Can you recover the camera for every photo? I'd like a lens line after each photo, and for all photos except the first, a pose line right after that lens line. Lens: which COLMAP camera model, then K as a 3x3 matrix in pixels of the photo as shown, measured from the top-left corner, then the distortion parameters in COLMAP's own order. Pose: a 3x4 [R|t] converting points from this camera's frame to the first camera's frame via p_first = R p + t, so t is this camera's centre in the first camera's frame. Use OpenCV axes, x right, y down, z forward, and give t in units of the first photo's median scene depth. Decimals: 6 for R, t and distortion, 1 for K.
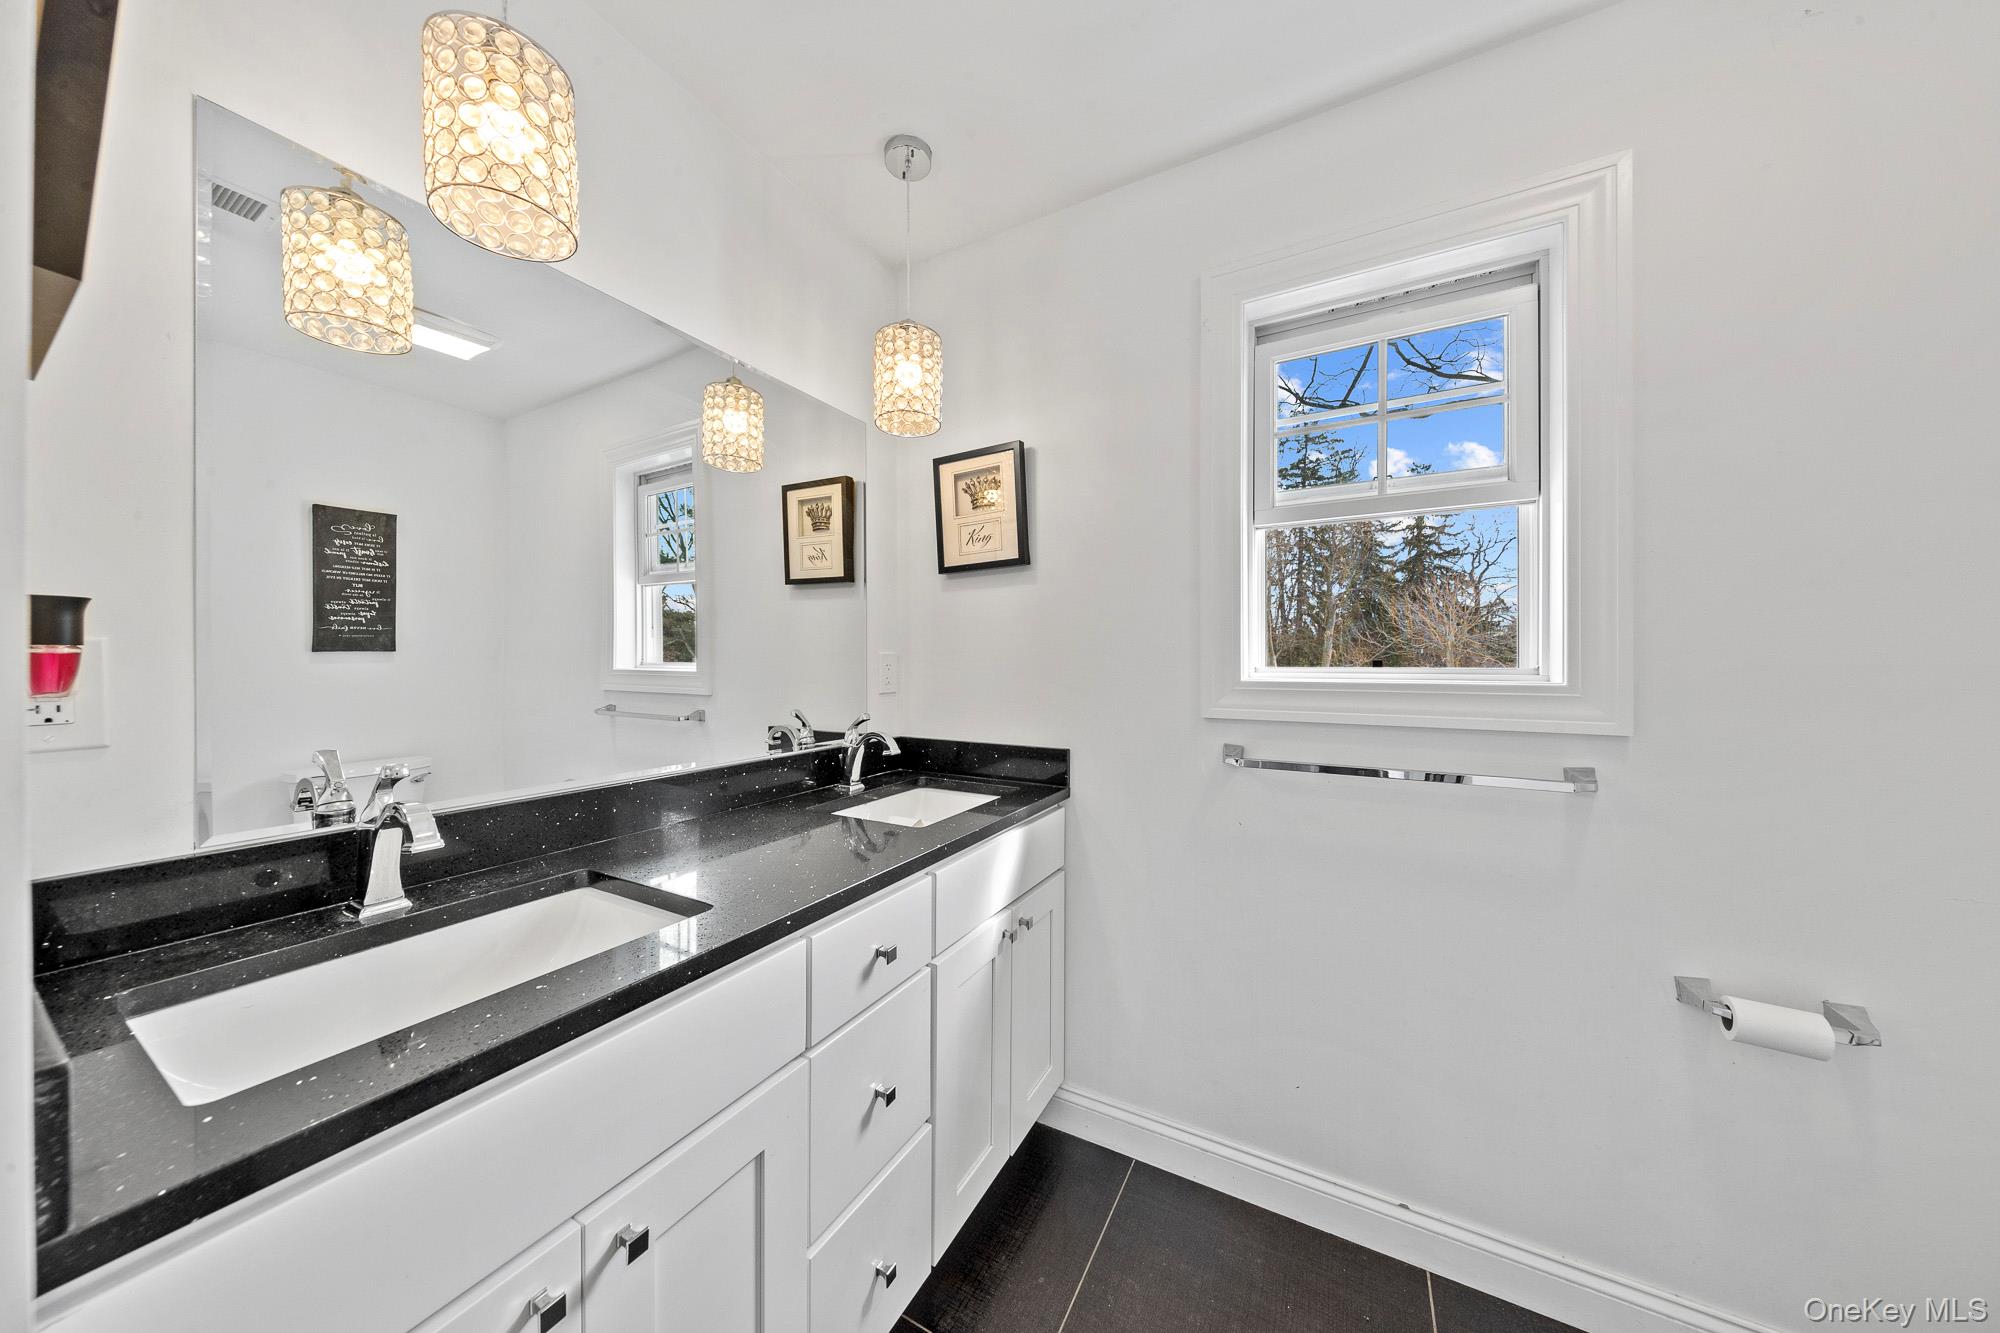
lens RADIAL K [[630.1, 0, 993.5], [0, 630.1, 666.2], [0, 0, 1]] dist [0.000173, -0.000249]
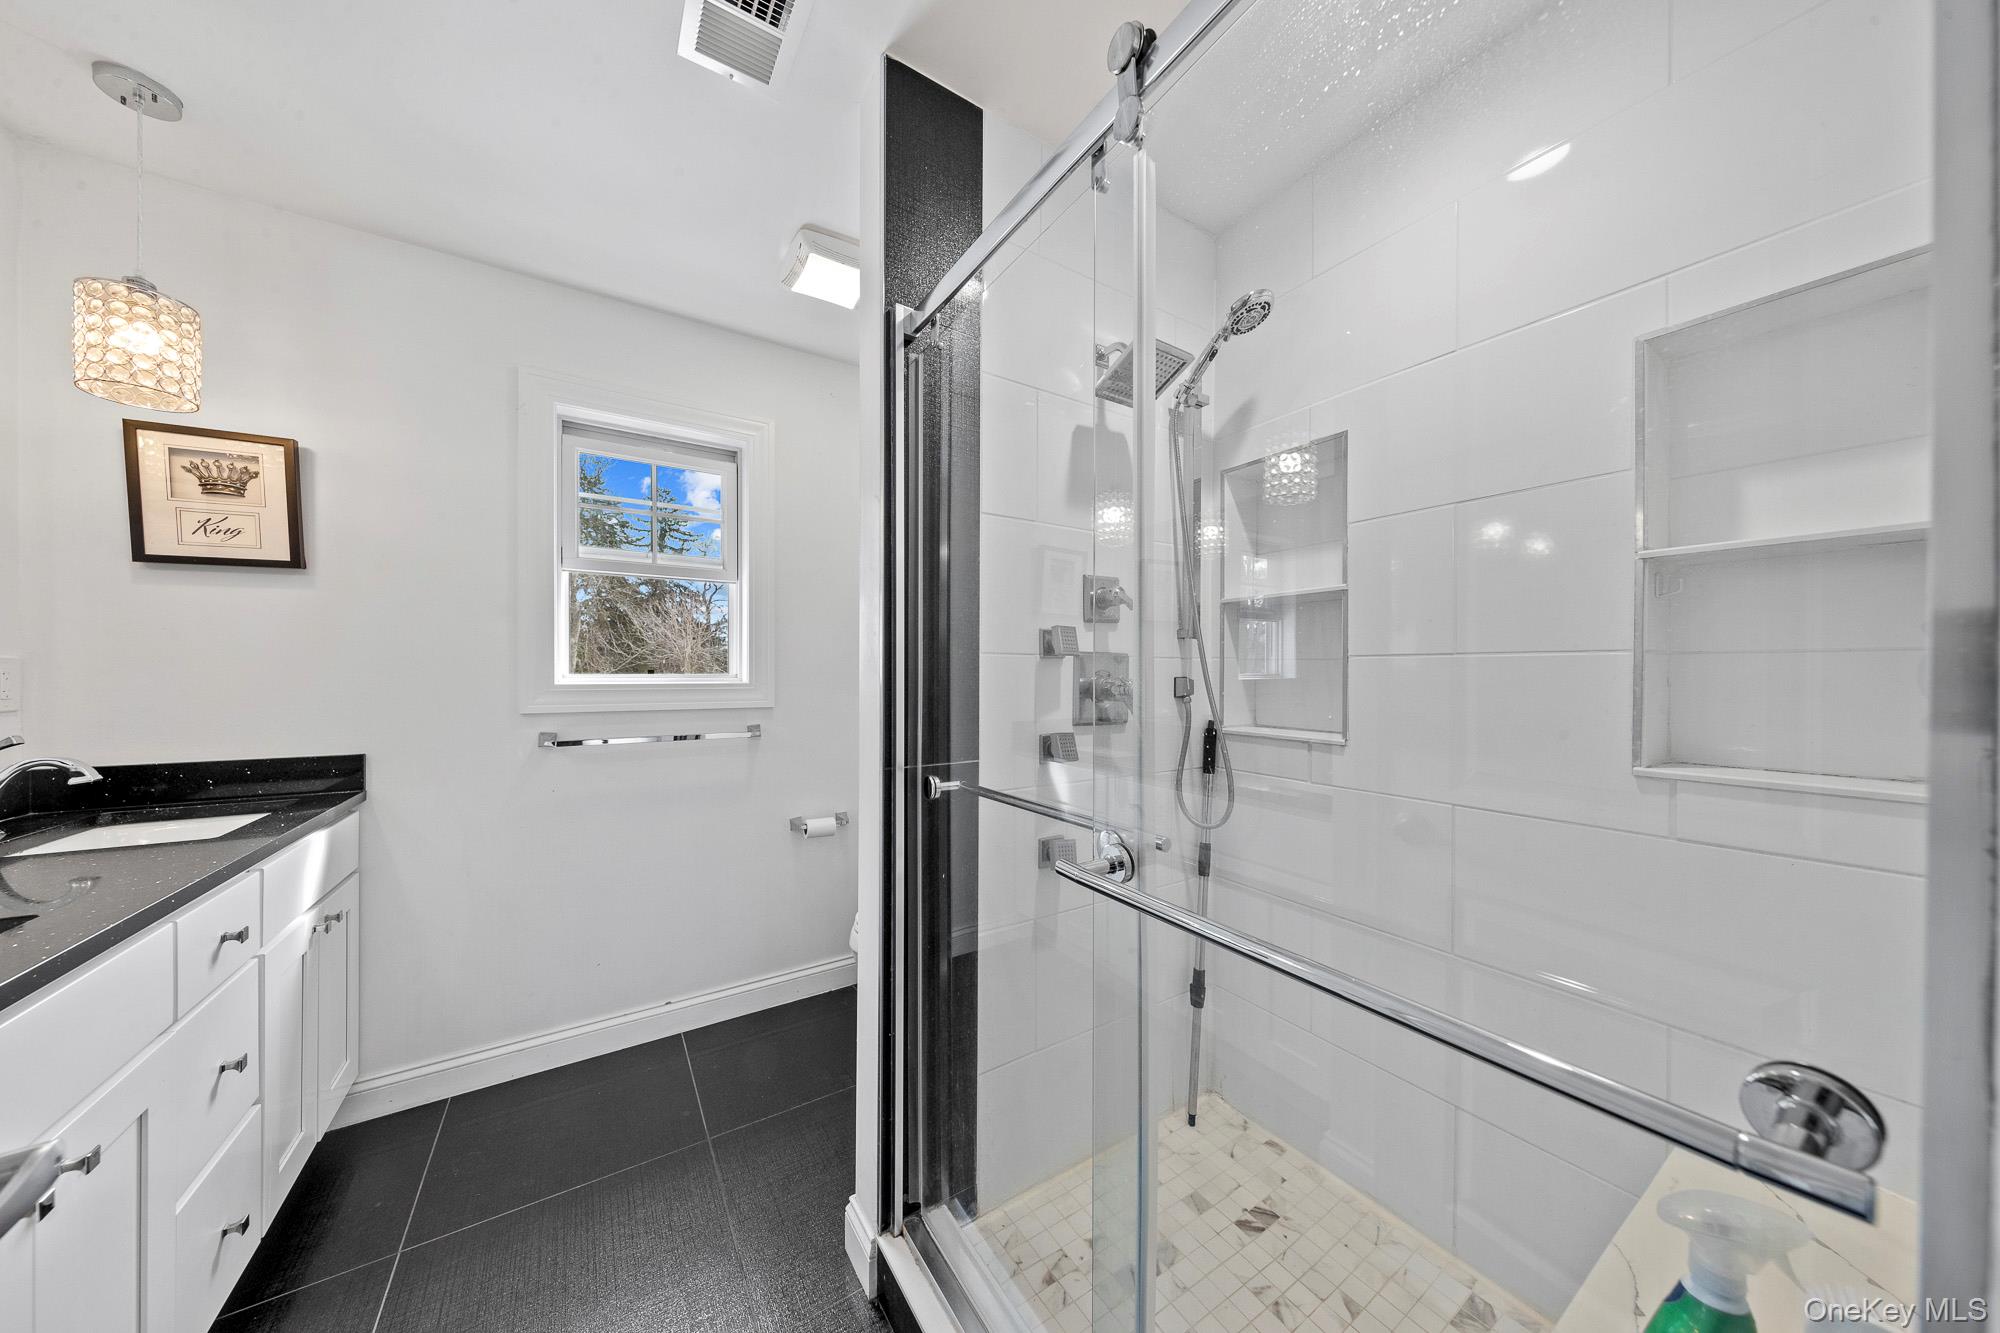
lens RADIAL K [[630.1, 0, 993.5], [0, 630.1, 666.2], [0, 0, 1]] dist [0.000173, -0.000249]
pose [[0.471456, 0.008006, 0.881853, -0.315601], [0.004877, 0.999920, -0.011685, 0.004622], [-0.881876, 0.009809, 0.471379, -0.412547]]
